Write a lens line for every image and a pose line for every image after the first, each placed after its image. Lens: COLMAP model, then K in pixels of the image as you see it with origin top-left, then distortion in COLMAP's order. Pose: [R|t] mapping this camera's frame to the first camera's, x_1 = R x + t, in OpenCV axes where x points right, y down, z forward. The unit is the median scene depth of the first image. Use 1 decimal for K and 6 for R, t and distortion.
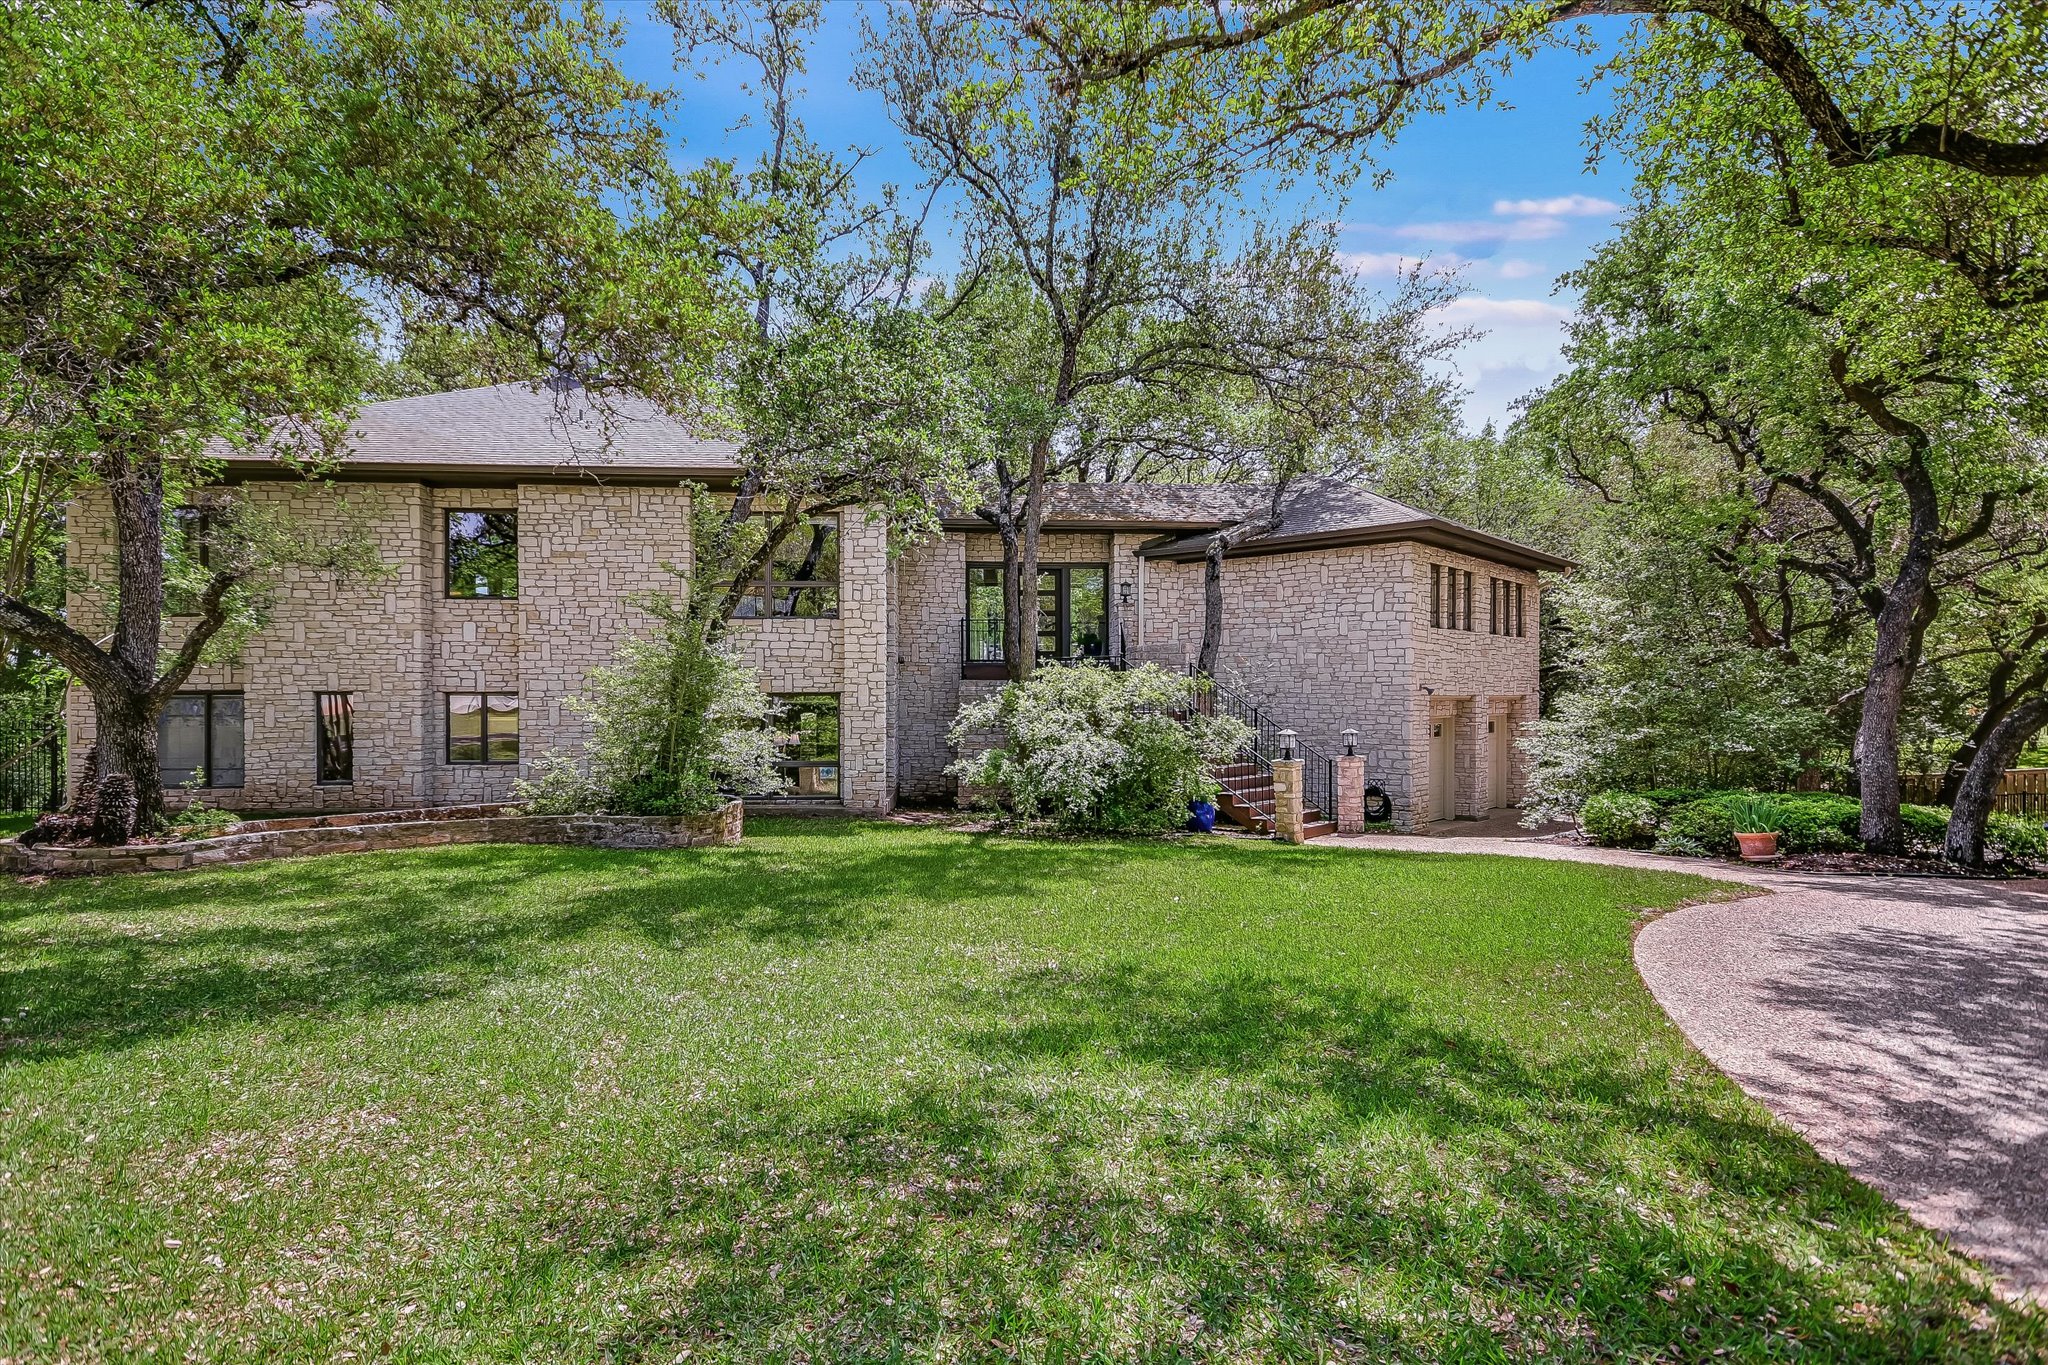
lens RADIAL K [[1000.3, 0, 1024.0], [0, 1000.3, 682.5], [0, 0, 1]] dist [0.011088, 0.000689]
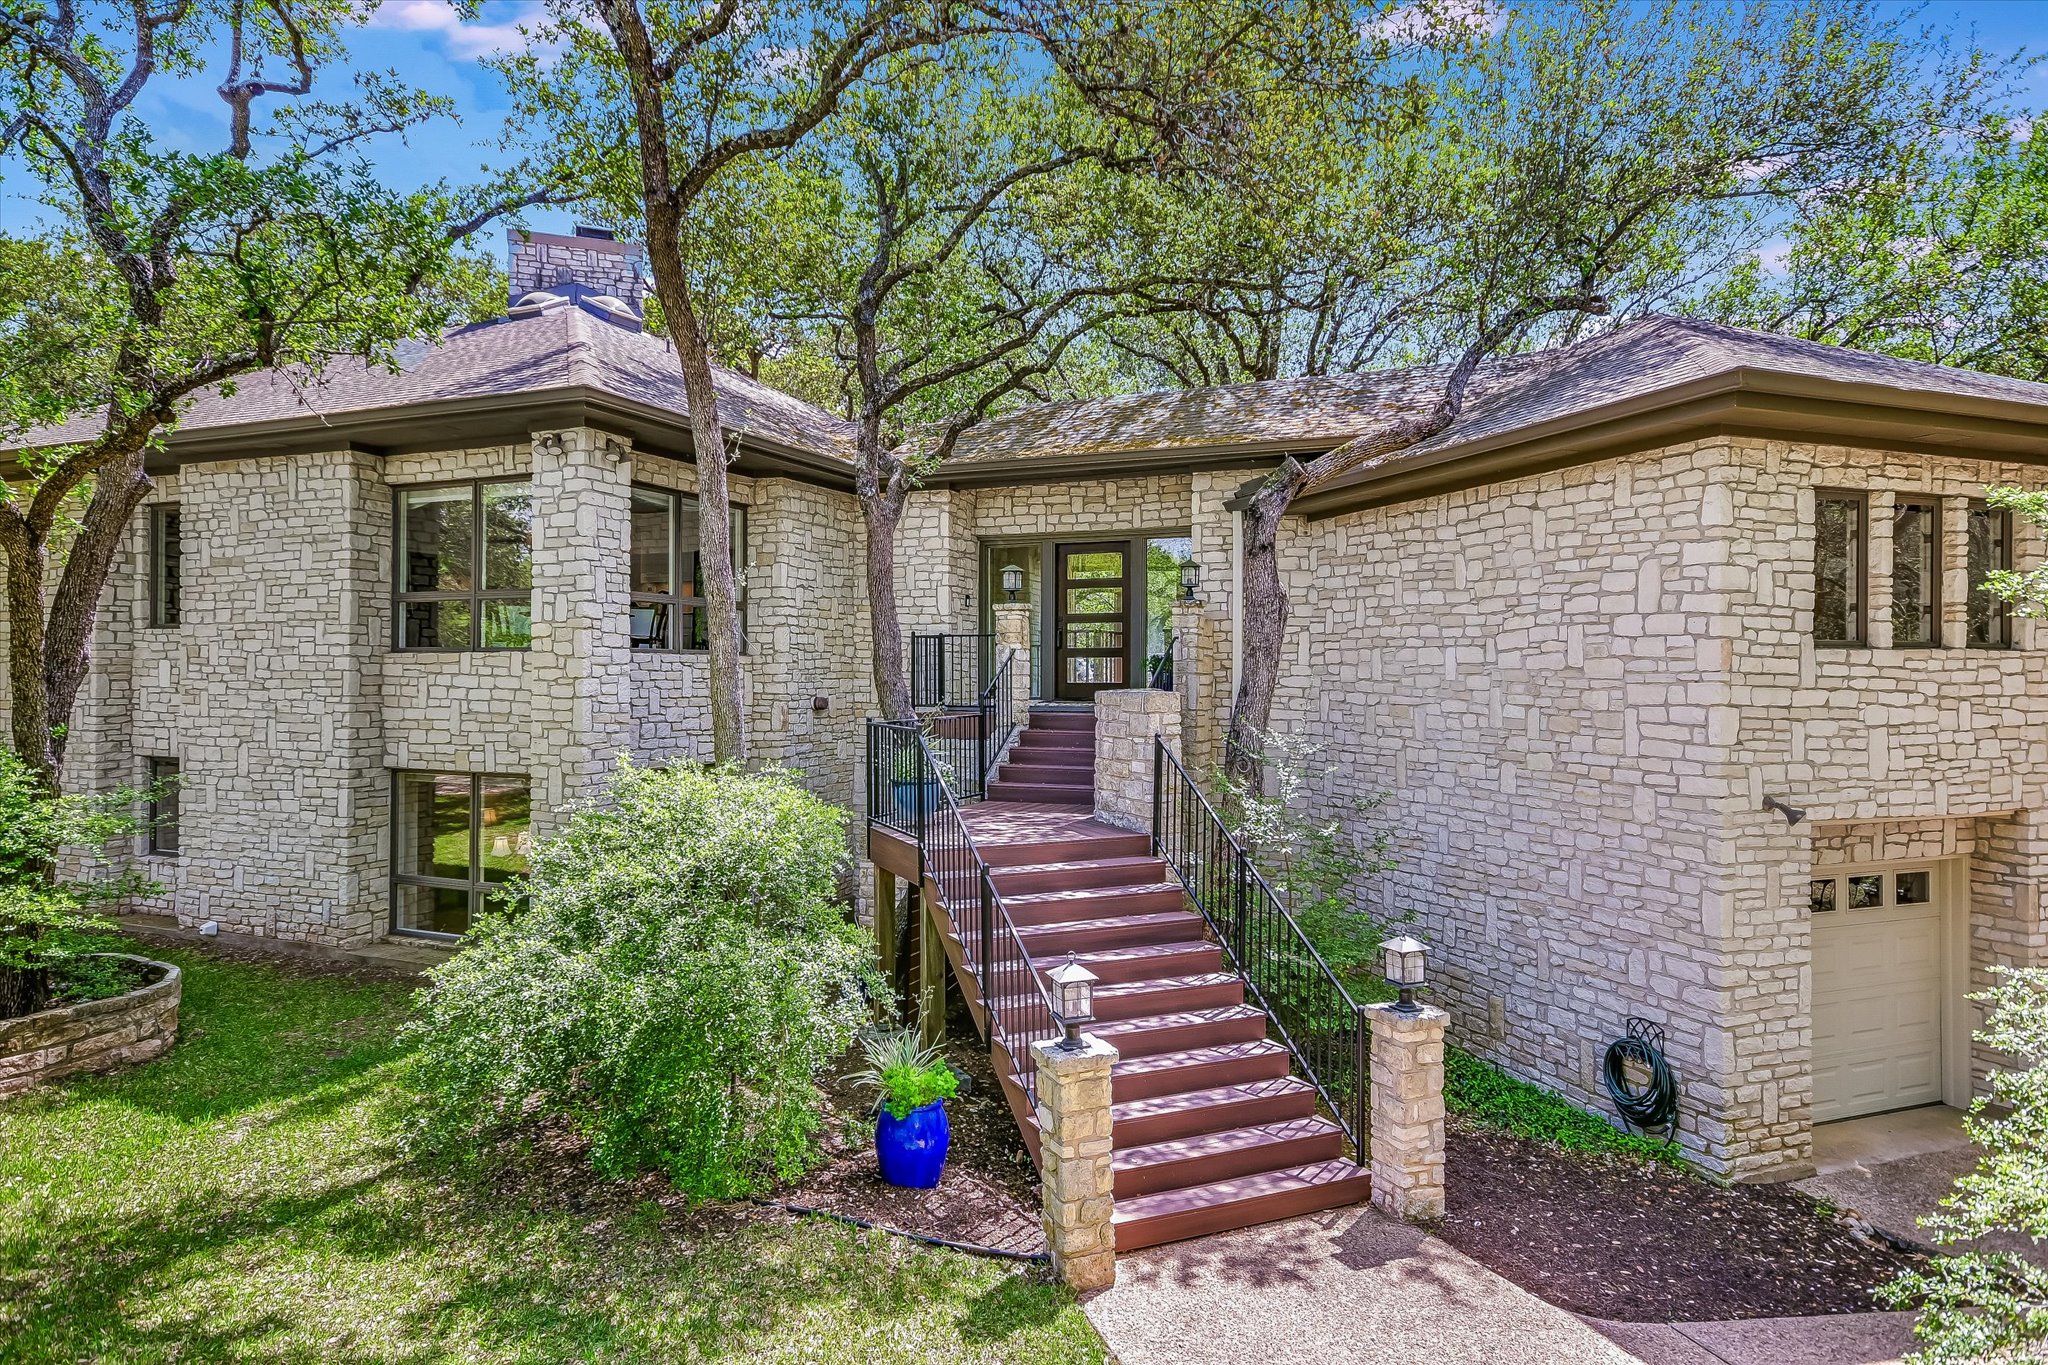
lens RADIAL K [[1151.1, 0, 1027.8], [0, 1151.1, 654.9], [0, 0, 1]] dist [0.005575, 0.000891]
pose [[0.903111, -0.006149, -0.429364, 0.318329], [0.000166, 0.999902, -0.013971, -0.045838], [0.429408, 0.012546, 0.903023, 0.449889]]
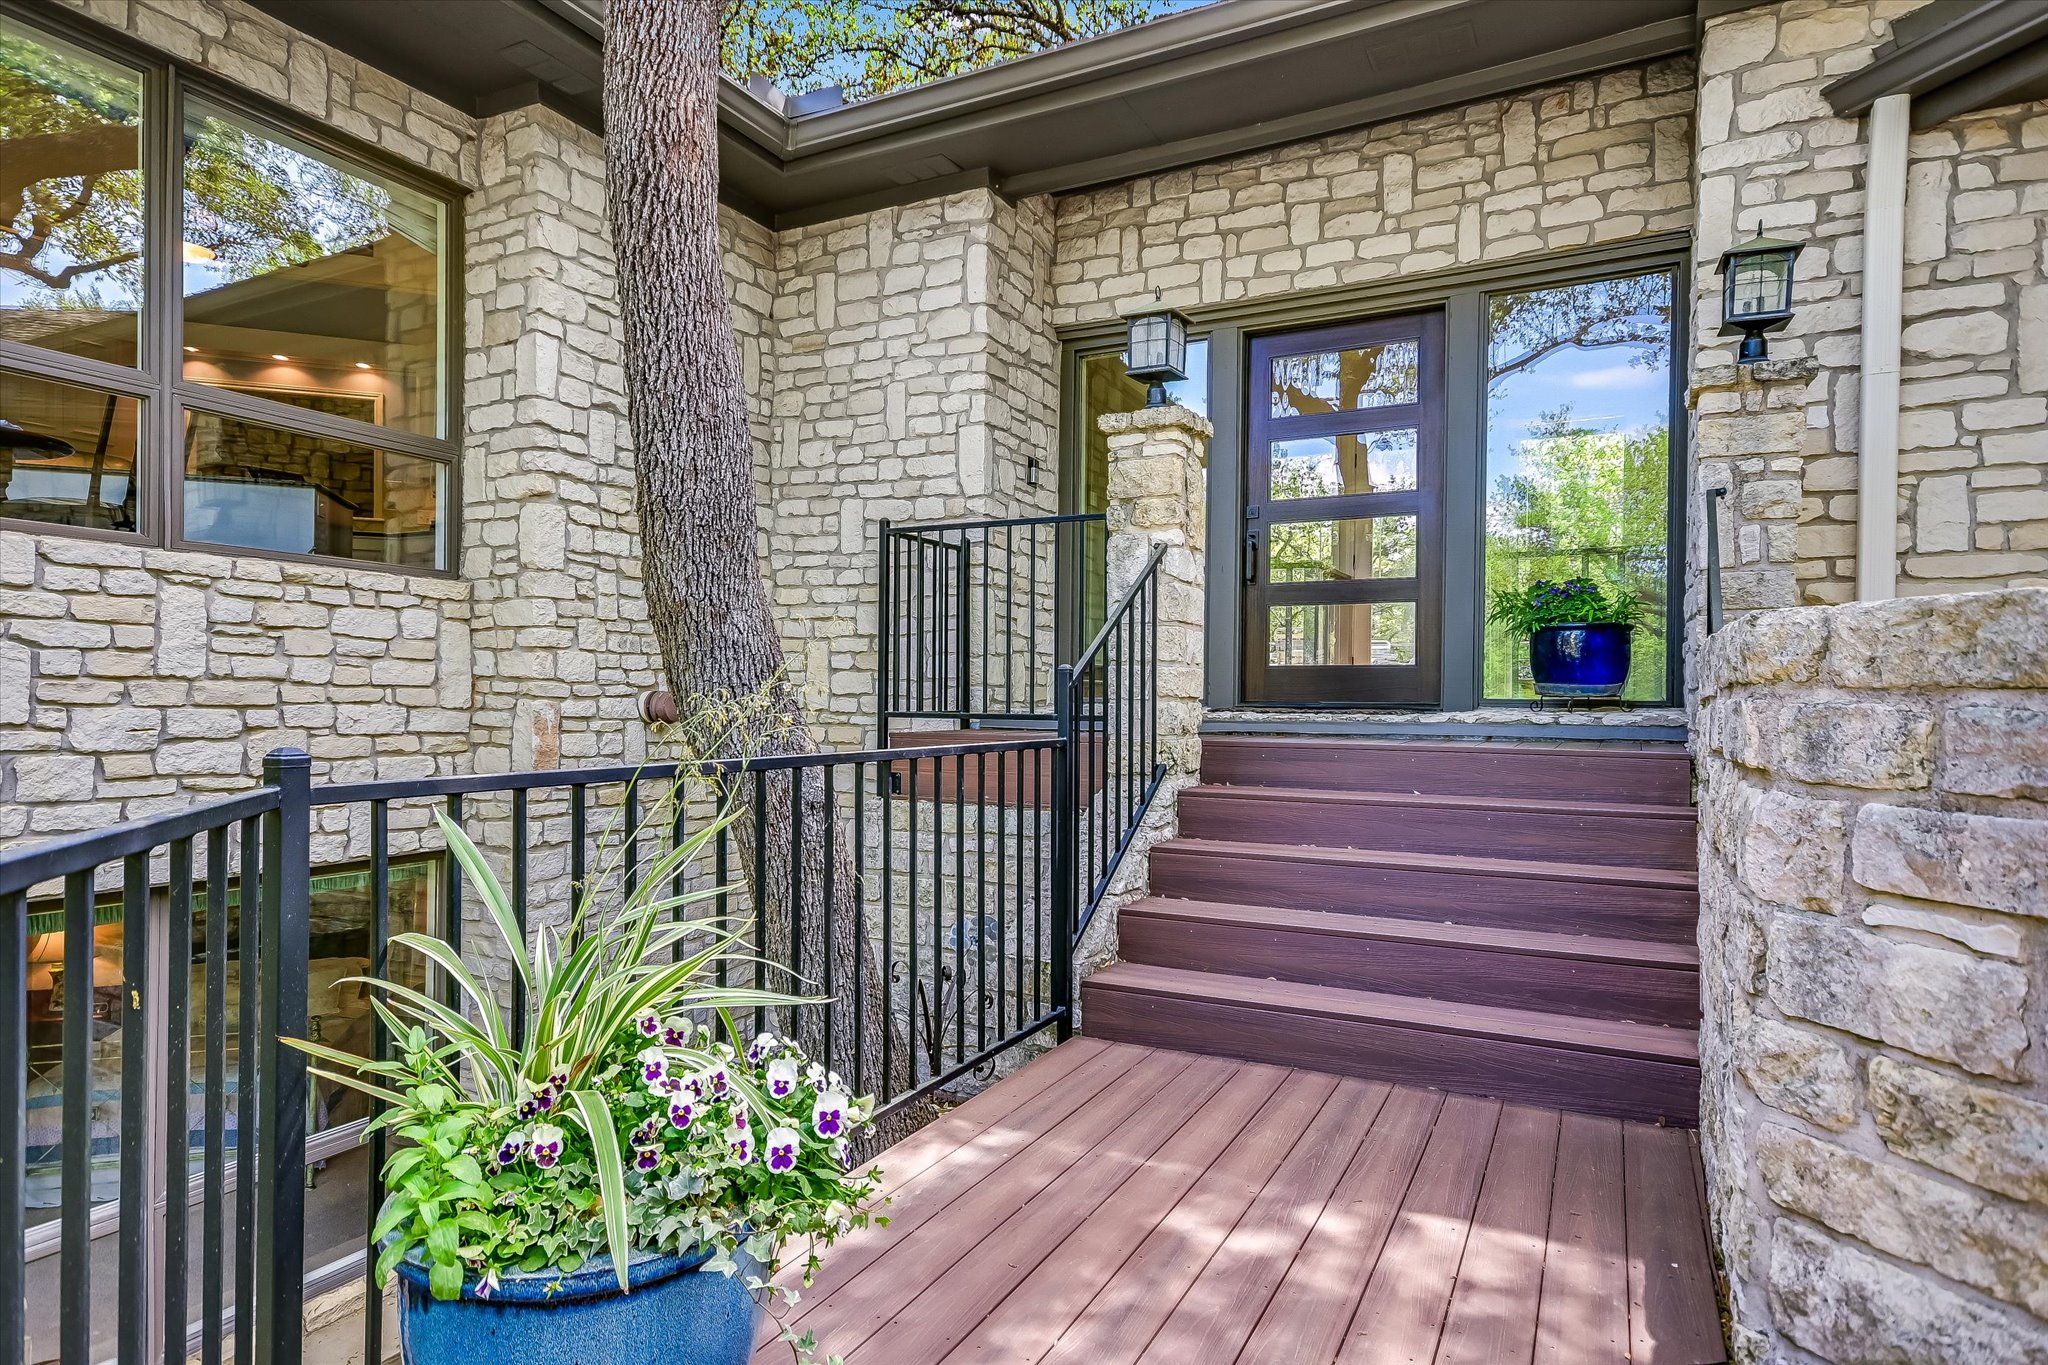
lens RADIAL K [[1143.0, 0, 1024.0], [0, 1143.0, 682.5], [0, 0, 1]] dist [0.000822, 0.000097]
pose [[0.869292, 0.003262, -0.494288, 0.098503], [-0.010154, 0.999885, -0.011260, -0.028302], [0.494195, 0.014807, 0.869225, 0.867135]]
